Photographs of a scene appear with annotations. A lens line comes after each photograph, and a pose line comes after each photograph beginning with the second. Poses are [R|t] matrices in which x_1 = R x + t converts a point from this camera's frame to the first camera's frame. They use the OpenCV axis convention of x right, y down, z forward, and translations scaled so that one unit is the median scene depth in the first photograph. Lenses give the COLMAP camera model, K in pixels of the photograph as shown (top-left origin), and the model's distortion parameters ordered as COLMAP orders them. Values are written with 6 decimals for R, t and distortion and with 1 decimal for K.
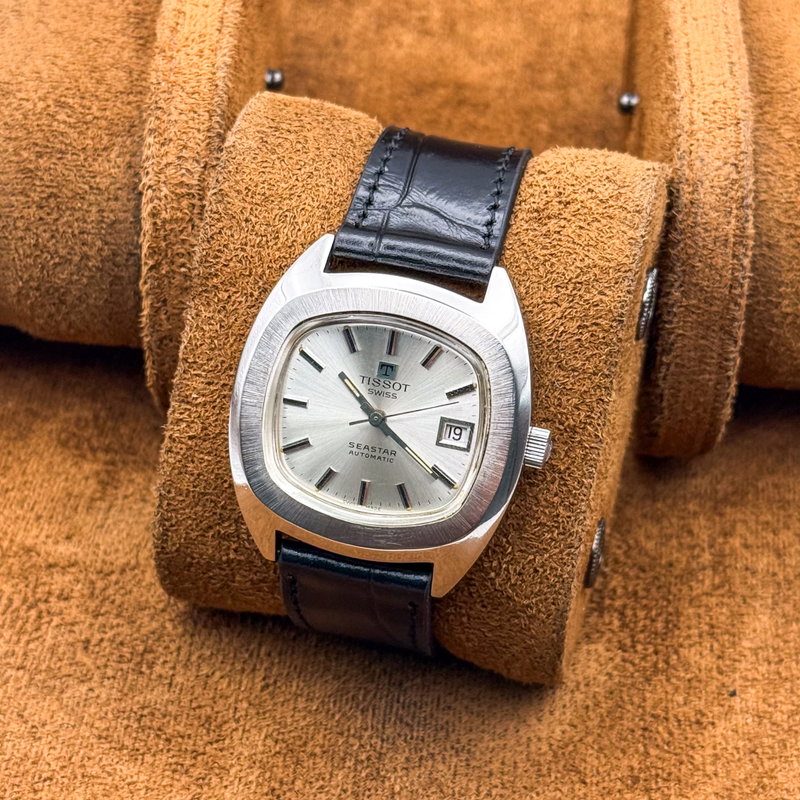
lens RADIAL K [[2127.7, 0, 400.0], [0, 2127.7, 400.0], [0, 0, 1]] dist [0.004776, 1.455473]
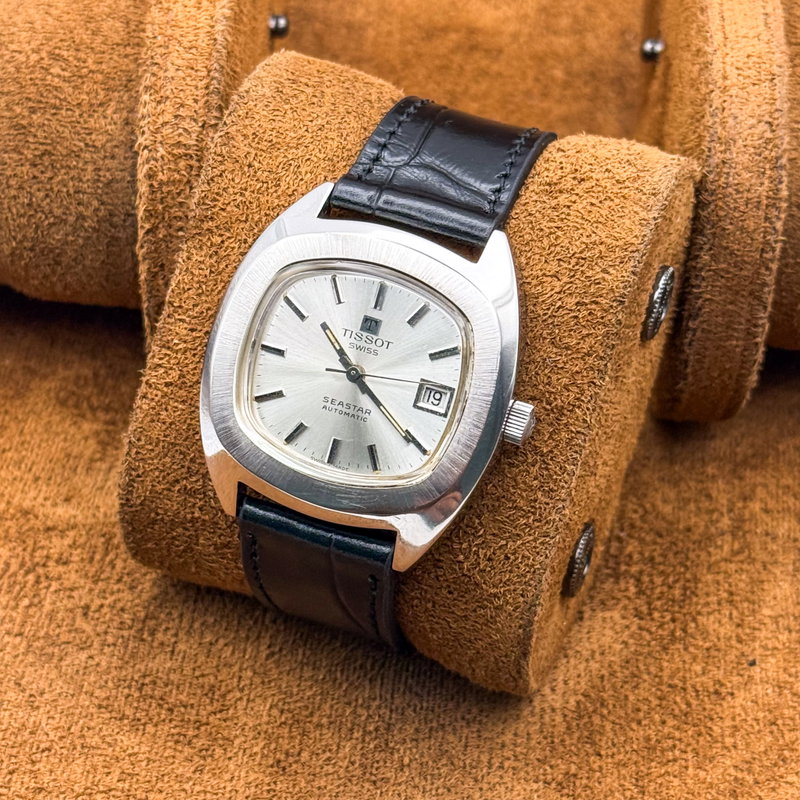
lens RADIAL K [[2127.7, 0, 400.0], [0, 2127.7, 400.0], [0, 0, 1]] dist [0.004776, 1.455473]
pose [[0.992061, 0.107003, -0.066067, 0.071481], [-0.112420, 0.990053, -0.084596, 0.095888], [0.056358, 0.091352, 0.994223, 0.052312]]
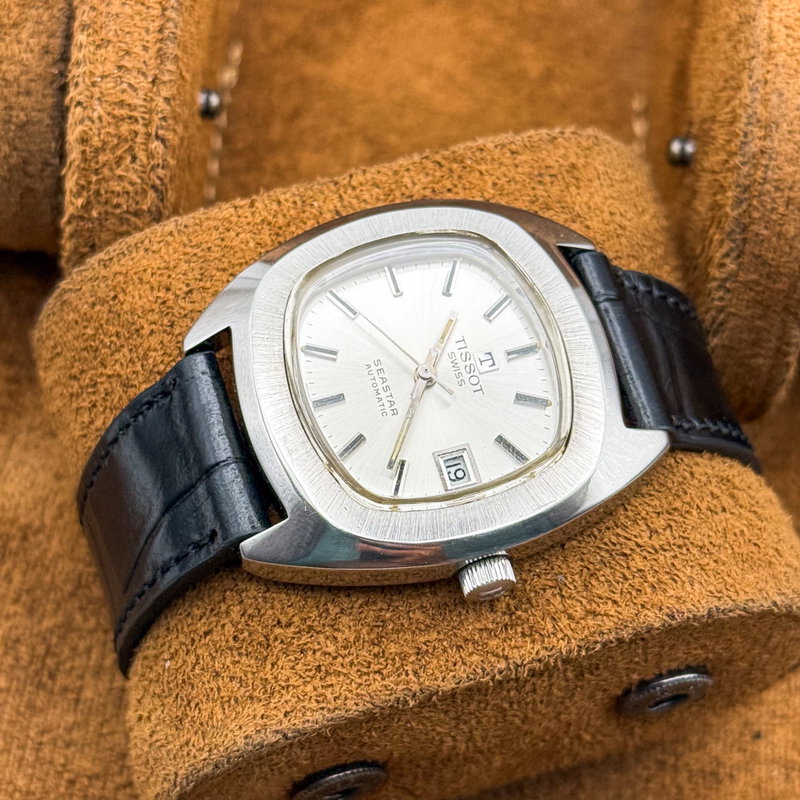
lens RADIAL K [[2127.7, 0, 400.0], [0, 2127.7, 400.0], [0, 0, 1]] dist [0.004776, 1.455473]
pose [[0.446977, 0.868425, -0.214592, 0.152331], [-0.873926, 0.372715, -0.311989, 0.248002], [-0.190957, 0.326990, 0.925534, 0.292365]]
